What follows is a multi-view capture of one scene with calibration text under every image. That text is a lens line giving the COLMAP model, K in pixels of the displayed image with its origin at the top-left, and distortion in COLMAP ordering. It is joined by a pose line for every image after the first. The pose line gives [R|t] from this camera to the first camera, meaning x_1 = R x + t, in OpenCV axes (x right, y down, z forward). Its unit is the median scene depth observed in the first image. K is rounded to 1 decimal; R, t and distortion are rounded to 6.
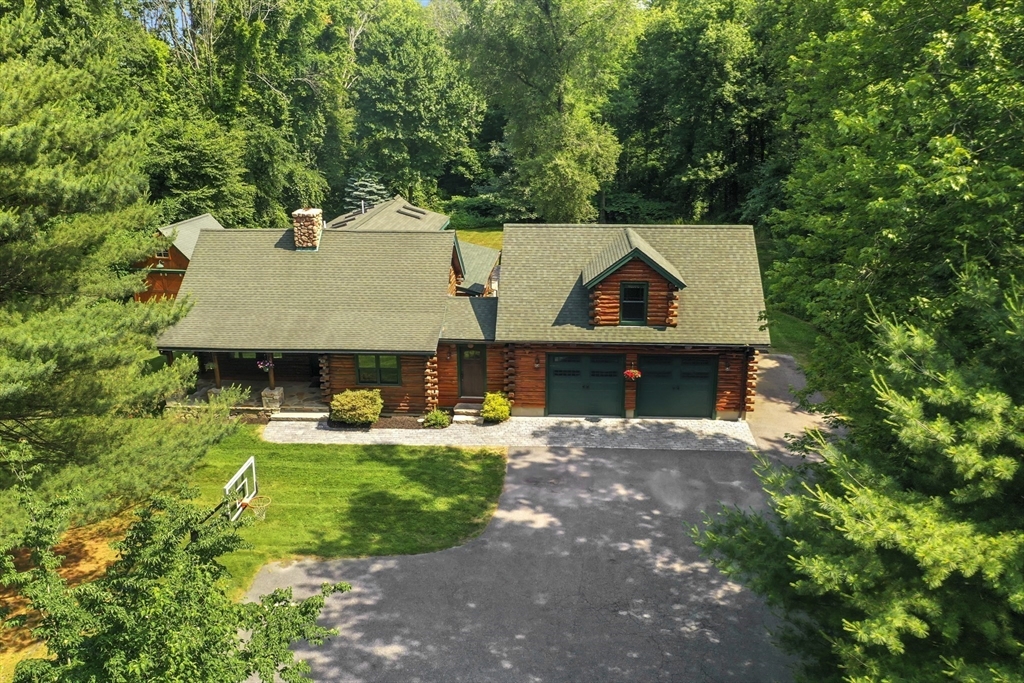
lens RADIAL K [[817.9, 0, 513.2], [0, 817.9, 341.0], [0, 0, 1]] dist [-0.037194, 0.020607]
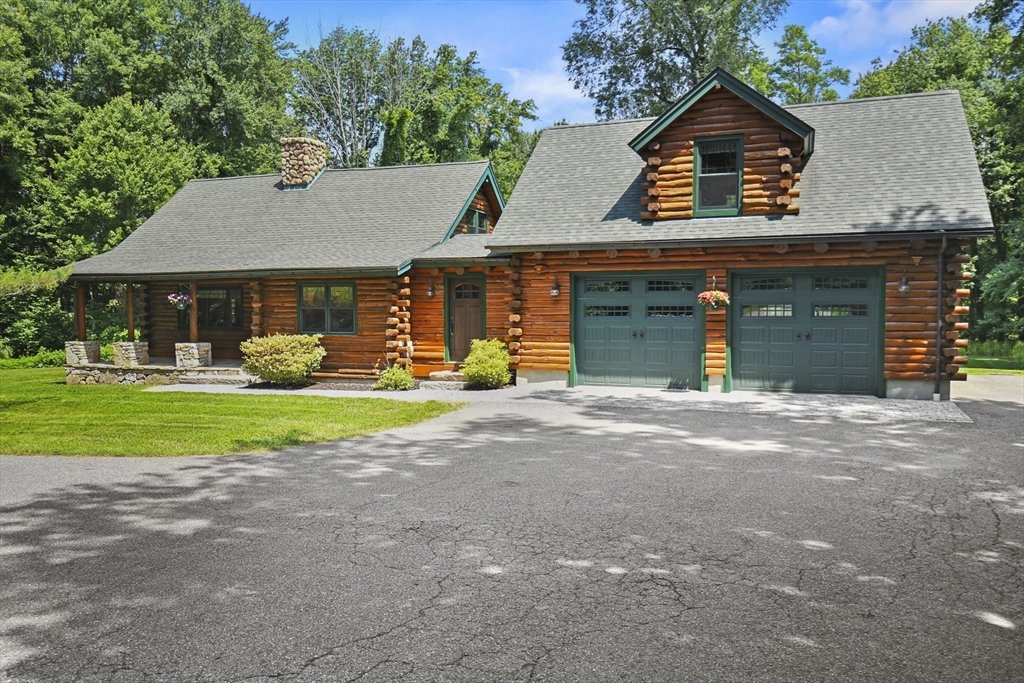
lens RADIAL K [[810.2, 0, 503.8], [0, 810.2, 341.5], [0, 0, 1]] dist [0.032551, 0.020230]
pose [[0.958164, 0.014313, -0.285863, 0.166740], [-0.087614, 0.965473, -0.245327, 0.218238], [0.272482, 0.260109, 0.926335, 0.453321]]
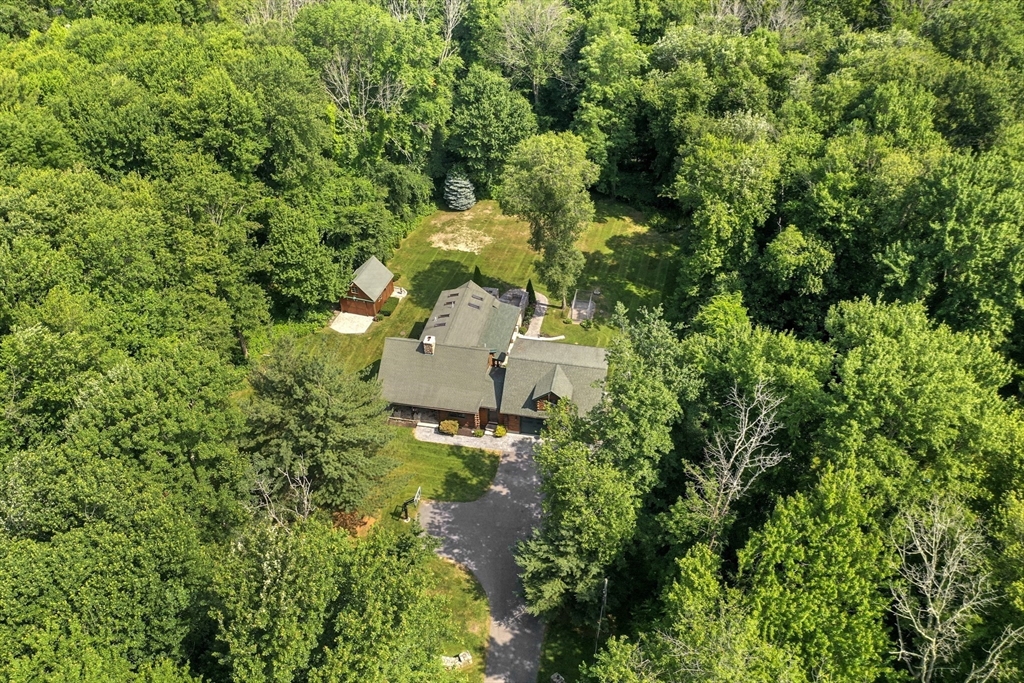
lens RADIAL K [[817.9, 0, 510.3], [0, 817.9, 342.1], [0, 0, 1]] dist [-0.037194, 0.020607]
pose [[0.990951, 0.068495, -0.115430, 0.306015], [-0.022616, 0.932902, 0.359420, -1.172815], [0.132304, -0.353557, 0.926009, -1.385649]]
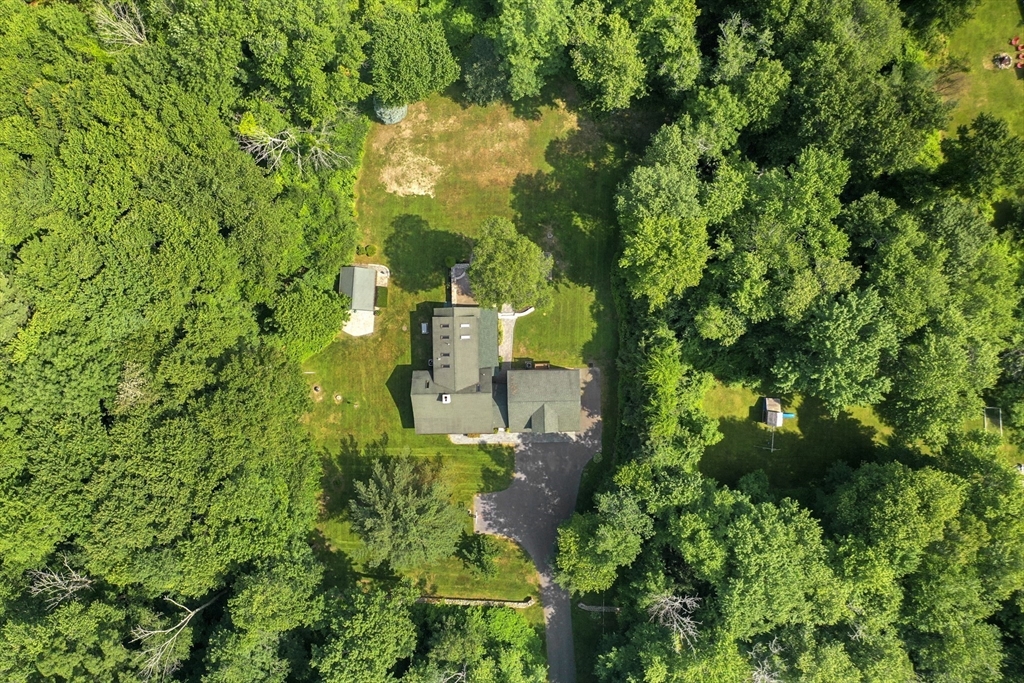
lens RADIAL K [[817.9, 0, 508.1], [0, 817.9, 343.2], [0, 0, 1]] dist [-0.037194, 0.020607]
pose [[0.995811, -0.089023, -0.020855, 0.093074], [0.047247, 0.305739, 0.950942, -3.775045], [-0.078280, -0.947944, 0.308665, 0.206451]]
